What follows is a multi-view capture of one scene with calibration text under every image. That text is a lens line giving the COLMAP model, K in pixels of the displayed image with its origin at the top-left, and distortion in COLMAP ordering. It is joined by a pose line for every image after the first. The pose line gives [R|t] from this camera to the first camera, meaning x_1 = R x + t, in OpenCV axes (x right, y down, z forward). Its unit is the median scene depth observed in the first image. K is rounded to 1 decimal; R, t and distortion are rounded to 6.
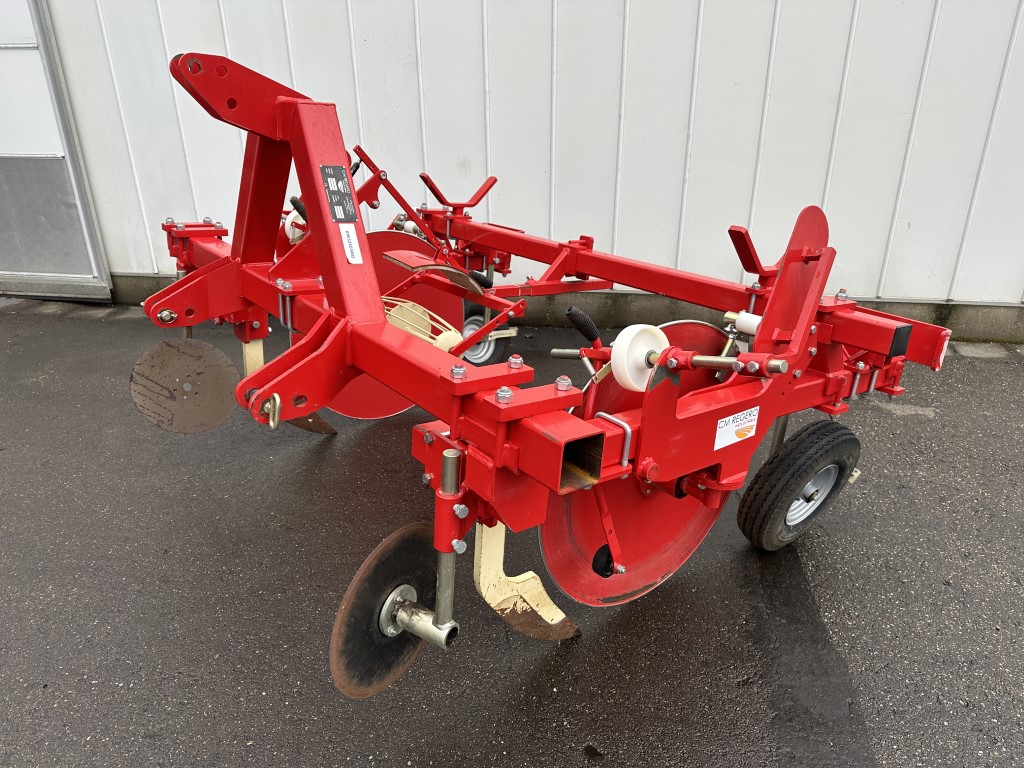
lens RADIAL K [[687.6, 0, 501.2], [0, 687.6, 427.8], [0, 0, 1]] dist [0.091979, -0.124011]
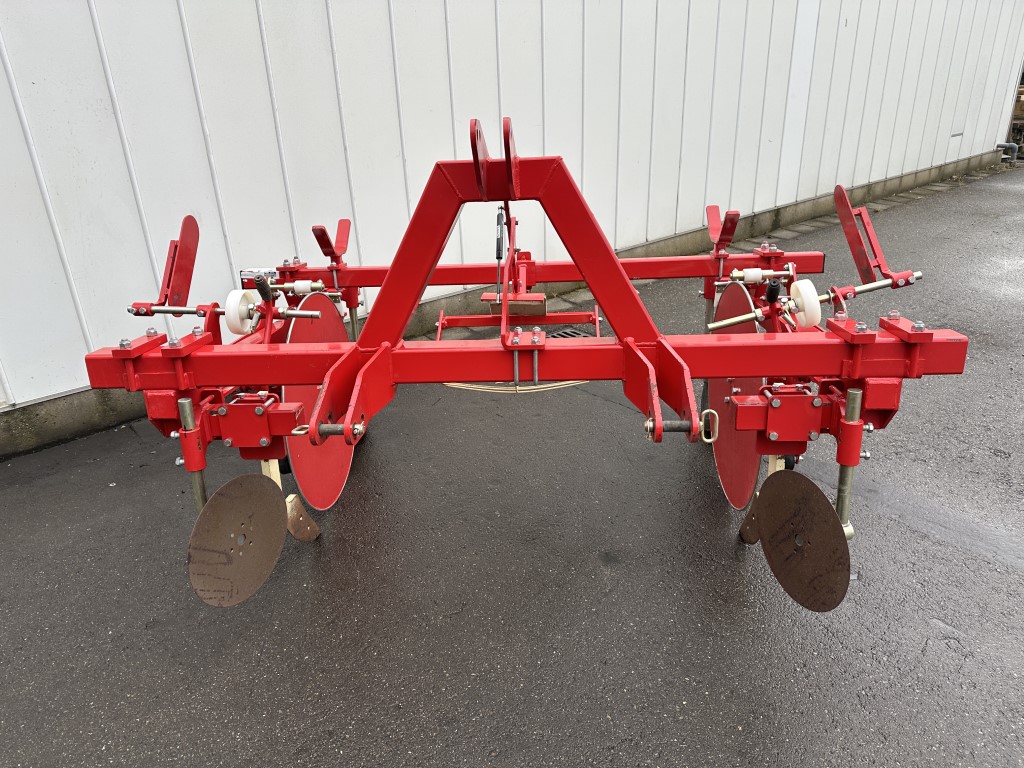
lens RADIAL K [[687.6, 0, 501.2], [0, 687.6, 427.8], [0, 0, 1]] dist [0.091979, -0.124011]
pose [[0.656900, -0.358675, 0.663200, -0.946438], [0.371370, 0.919423, 0.129404, -0.214423], [-0.656175, 0.161287, 0.737171, 0.293720]]
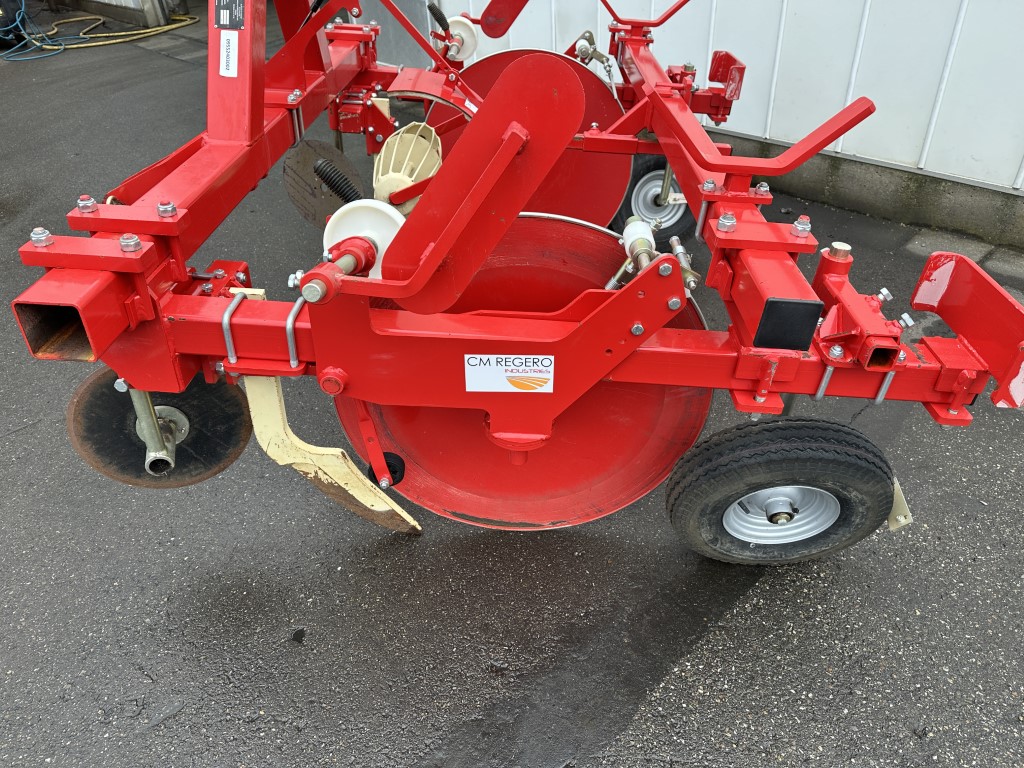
lens RADIAL K [[668.9, 0, 507.1], [0, 668.9, 403.7], [0, 0, 1]] dist [0.086495, -0.099728]
pose [[0.783074, 0.352196, -0.512595, 0.584074], [-0.239069, 0.931339, 0.274690, -0.135267], [0.574144, -0.092557, 0.813506, 0.340166]]
